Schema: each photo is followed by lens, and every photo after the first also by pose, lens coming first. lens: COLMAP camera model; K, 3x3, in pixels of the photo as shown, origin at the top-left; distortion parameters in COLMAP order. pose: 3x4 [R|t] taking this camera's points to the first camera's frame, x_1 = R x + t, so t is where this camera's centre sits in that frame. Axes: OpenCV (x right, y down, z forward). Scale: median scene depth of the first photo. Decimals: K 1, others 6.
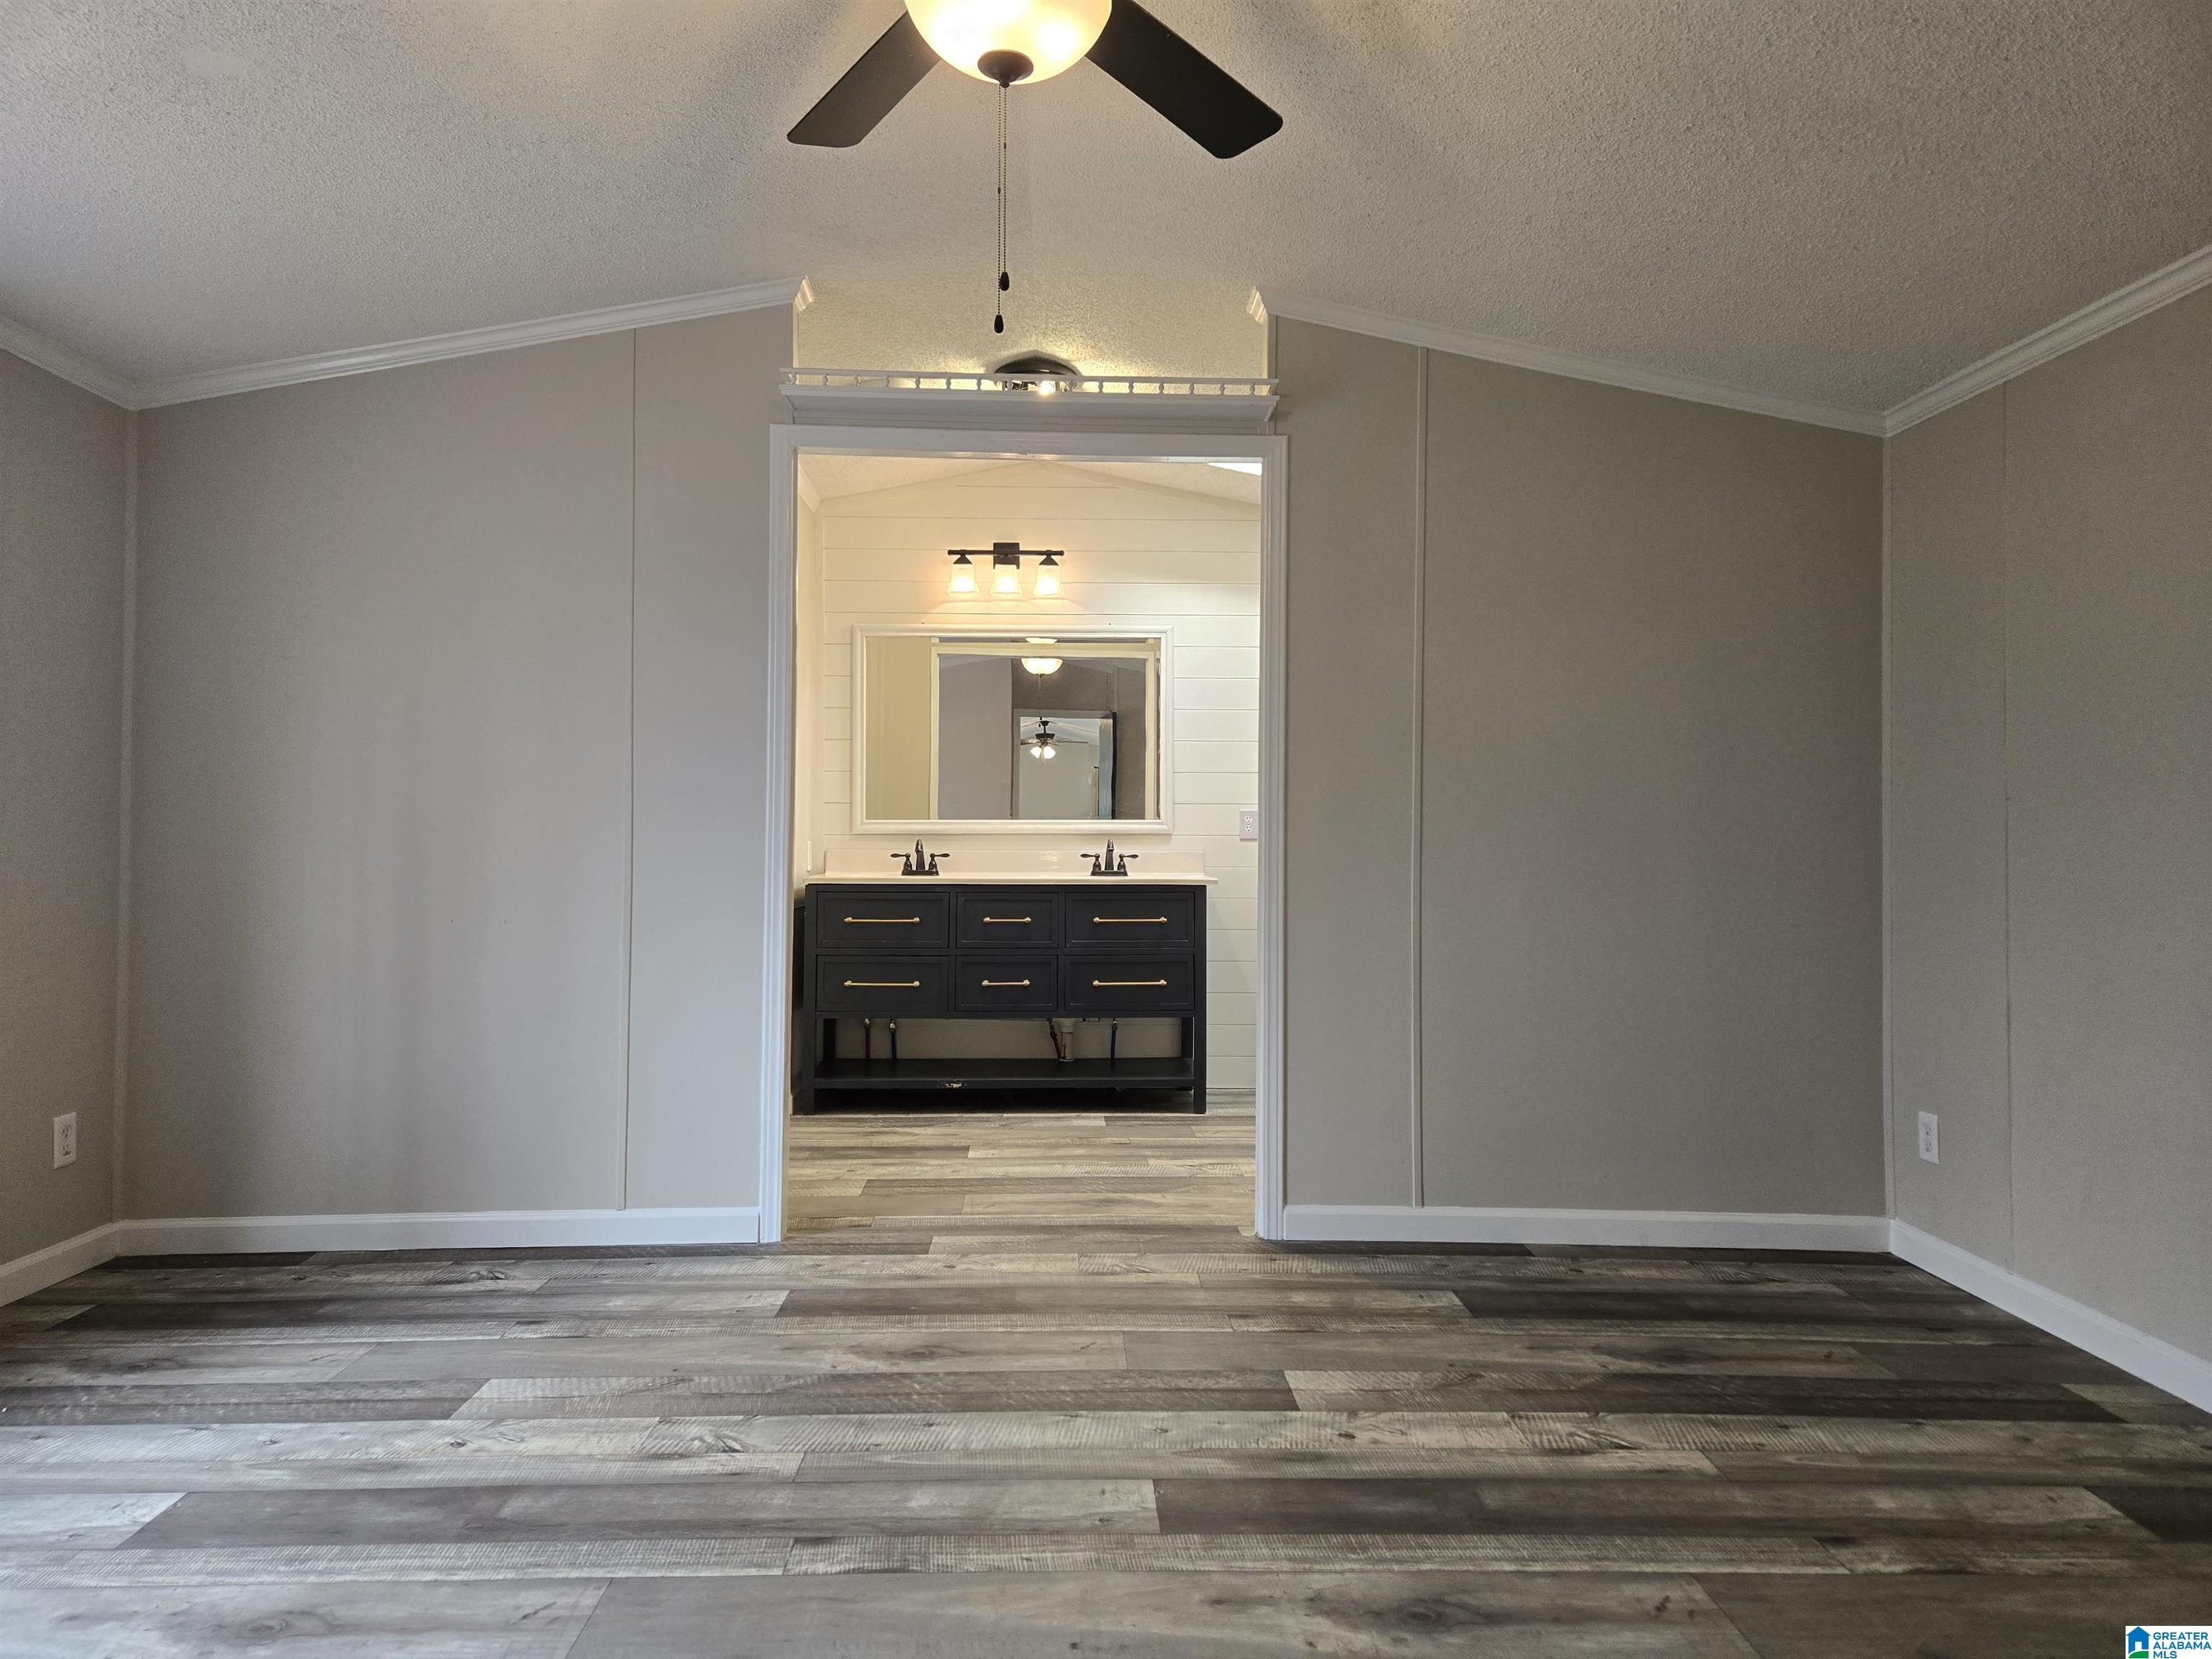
lens RADIAL K [[1492.1, 0, 1100.6], [0, 1492.1, 828.4], [0, 0, 1]] dist [0.074964, -0.063891]
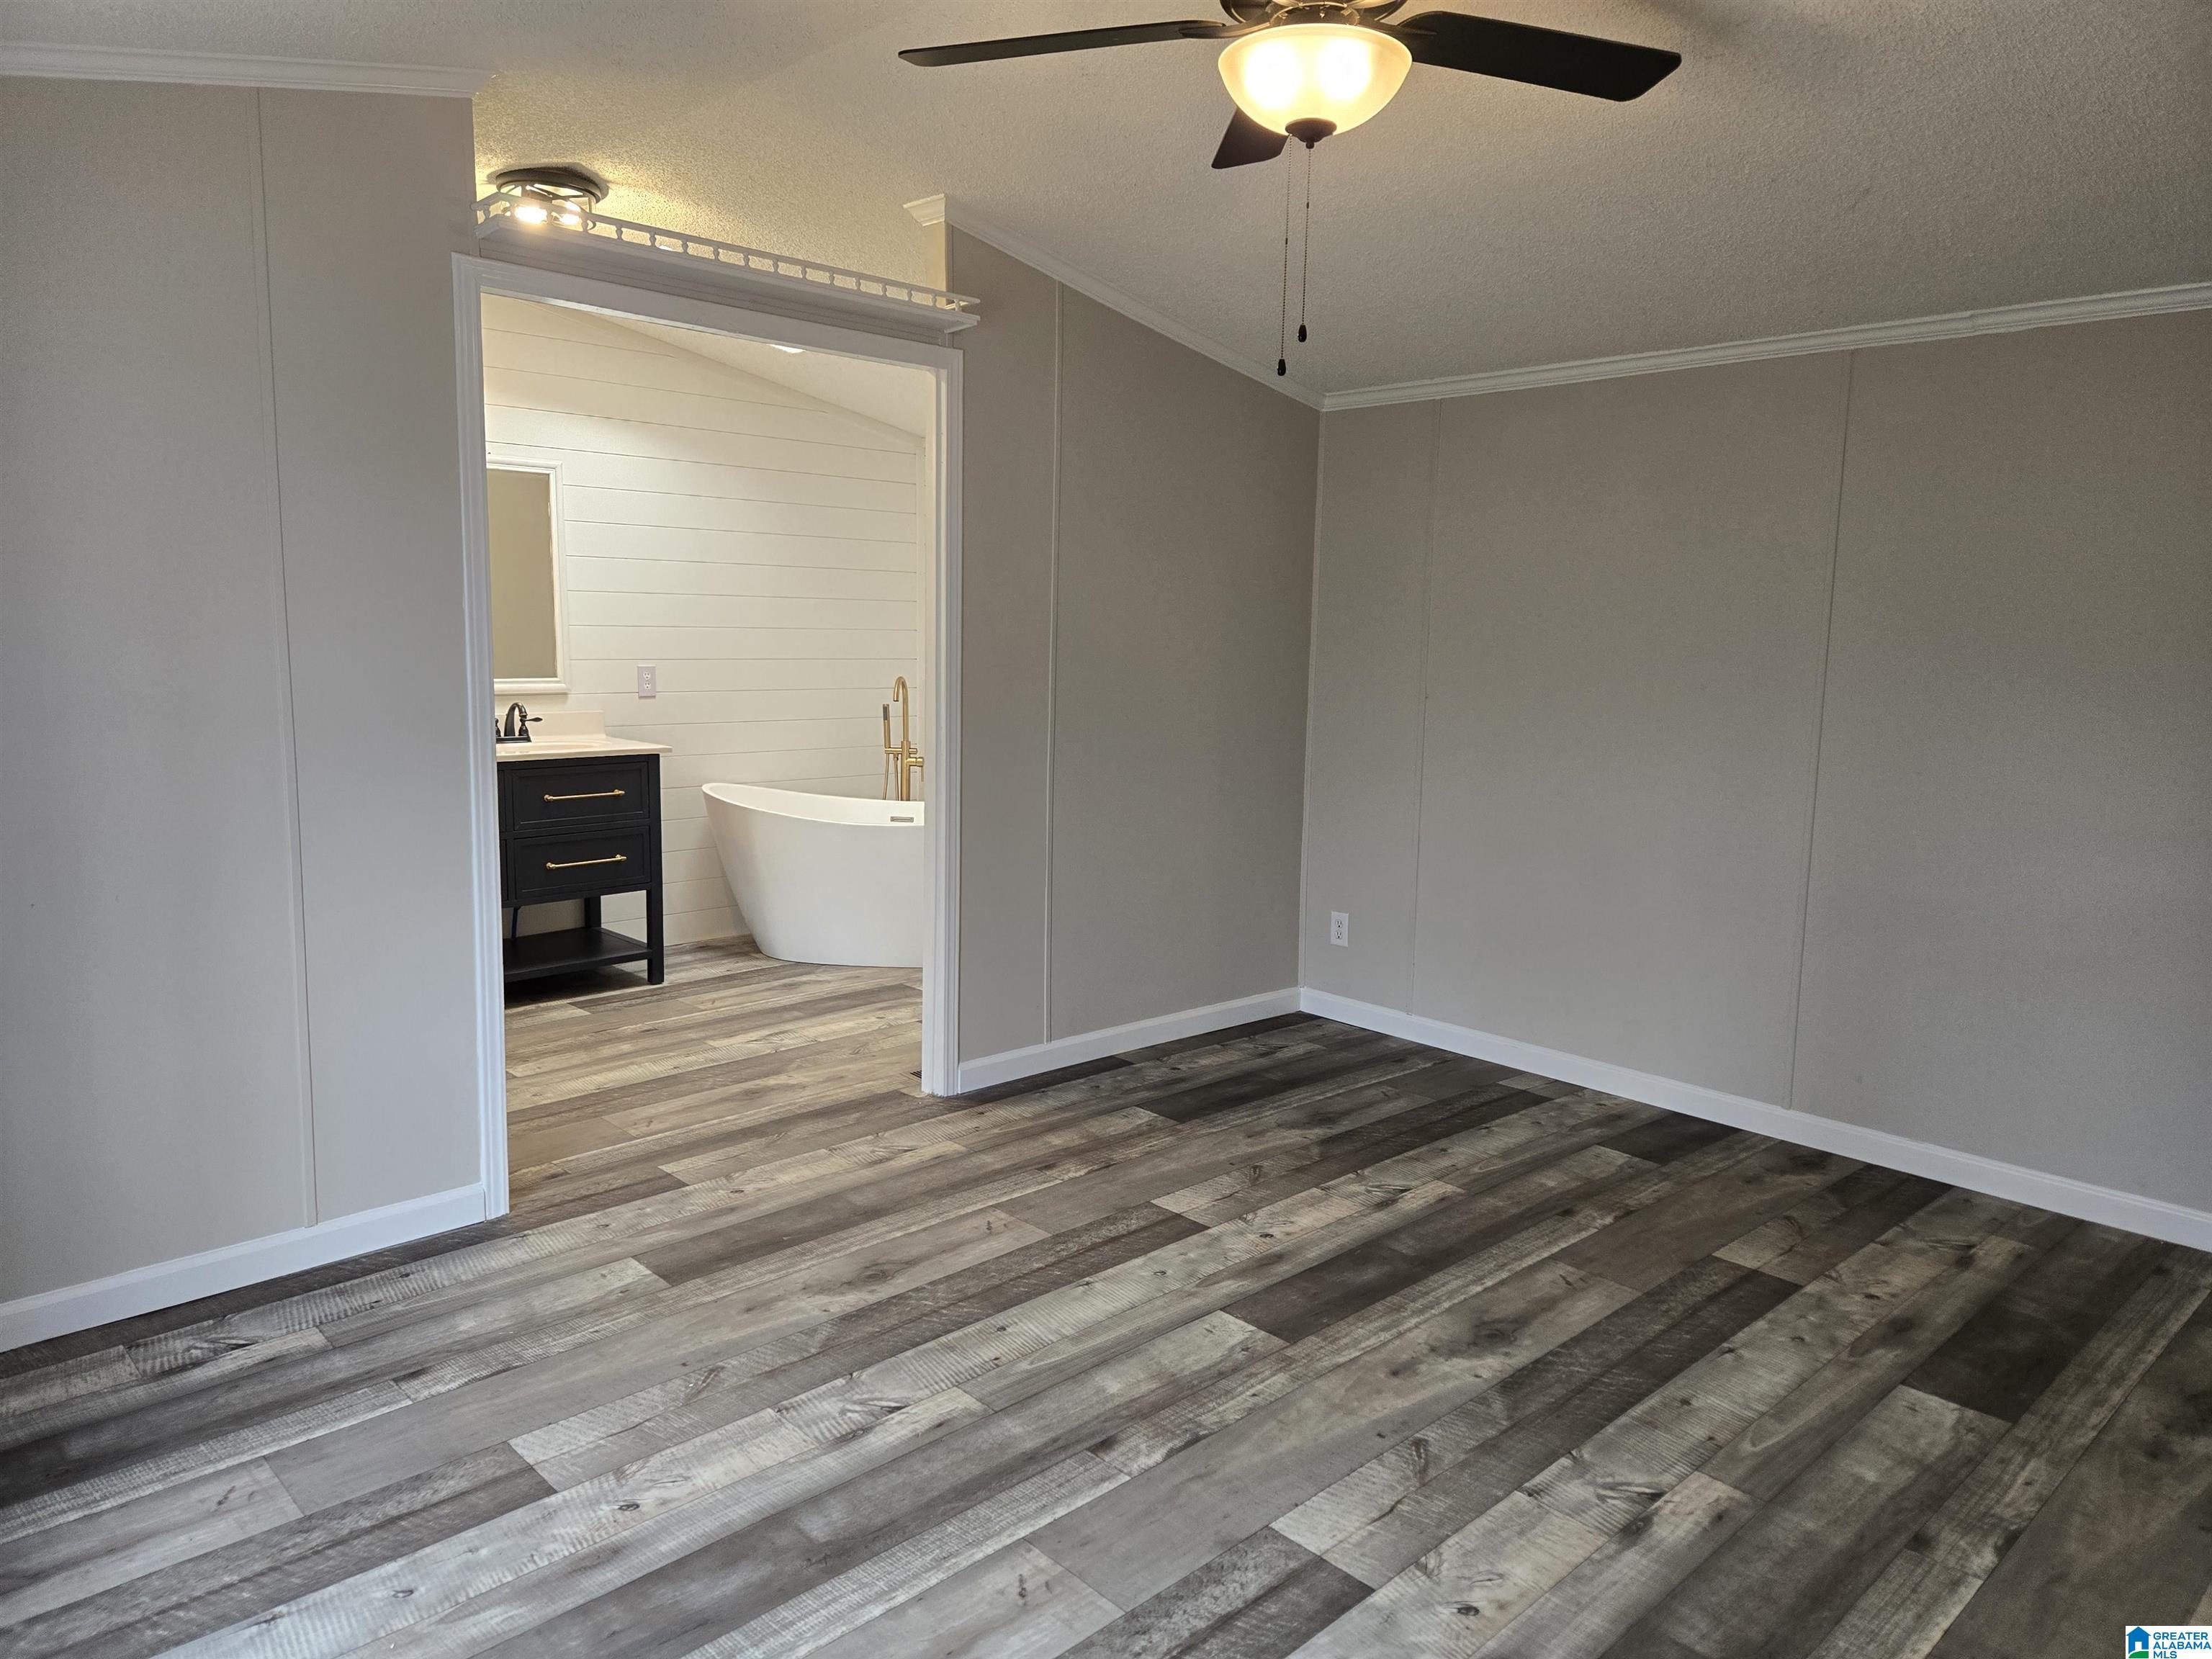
lens RADIAL K [[1482.2, 0, 1106.0], [0, 1482.2, 829.5], [0, 0, 1]] dist [0.098065, -0.094383]
pose [[0.743424, -0.086338, 0.663225, -0.651704], [-0.018066, 0.988679, 0.148955, -0.113041], [-0.668577, -0.122718, 0.733448, 0.164823]]
